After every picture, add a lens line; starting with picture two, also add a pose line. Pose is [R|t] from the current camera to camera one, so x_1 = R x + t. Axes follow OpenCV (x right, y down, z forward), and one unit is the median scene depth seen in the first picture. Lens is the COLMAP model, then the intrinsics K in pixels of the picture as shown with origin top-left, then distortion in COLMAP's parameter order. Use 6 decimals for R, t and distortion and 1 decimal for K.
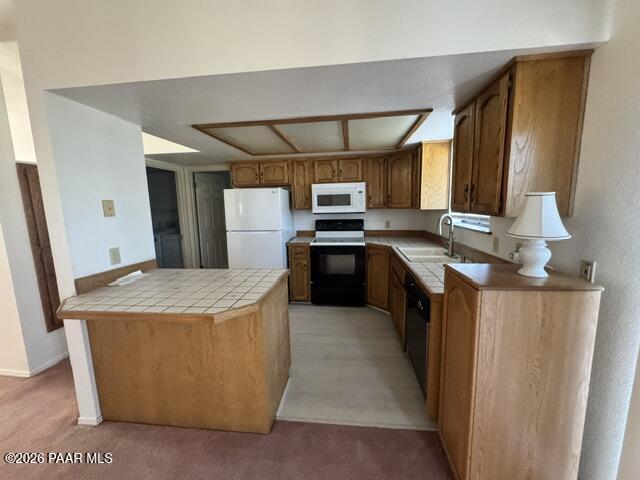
lens RADIAL K [[255.9, 0, 320.0], [0, 255.9, 240.0], [0, 0, 1]] dist [-0.002630, -0.000421]
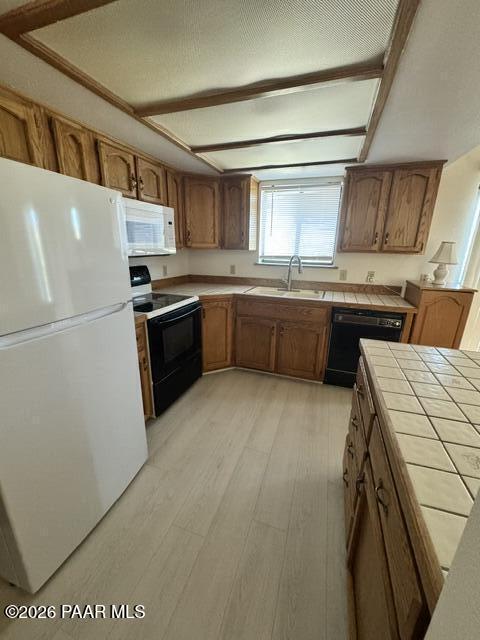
lens RADIAL K [[255.9, 0, 240.0], [0, 255.9, 320.0], [0, 0, 1]] dist [-0.002630, -0.000421]
pose [[0.219673, -0.247349, 0.943696, -0.535928], [0.114736, 0.967161, 0.226792, -0.080281], [-0.968803, 0.058456, 0.240839, 0.743910]]
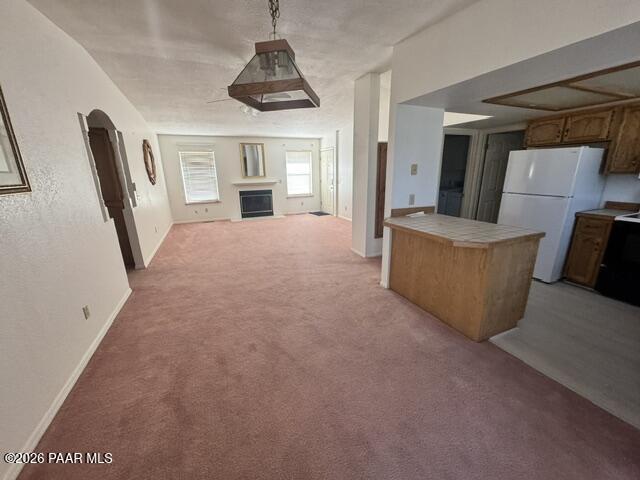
lens RADIAL K [[255.9, 0, 320.0], [0, 255.9, 240.0], [0, 0, 1]] dist [-0.002630, -0.000421]
pose [[0.505629, 0.239434, -0.828861, 0.183475], [-0.112503, 0.970814, 0.211810, 0.018783], [0.855384, -0.013848, 0.517808, -0.203317]]
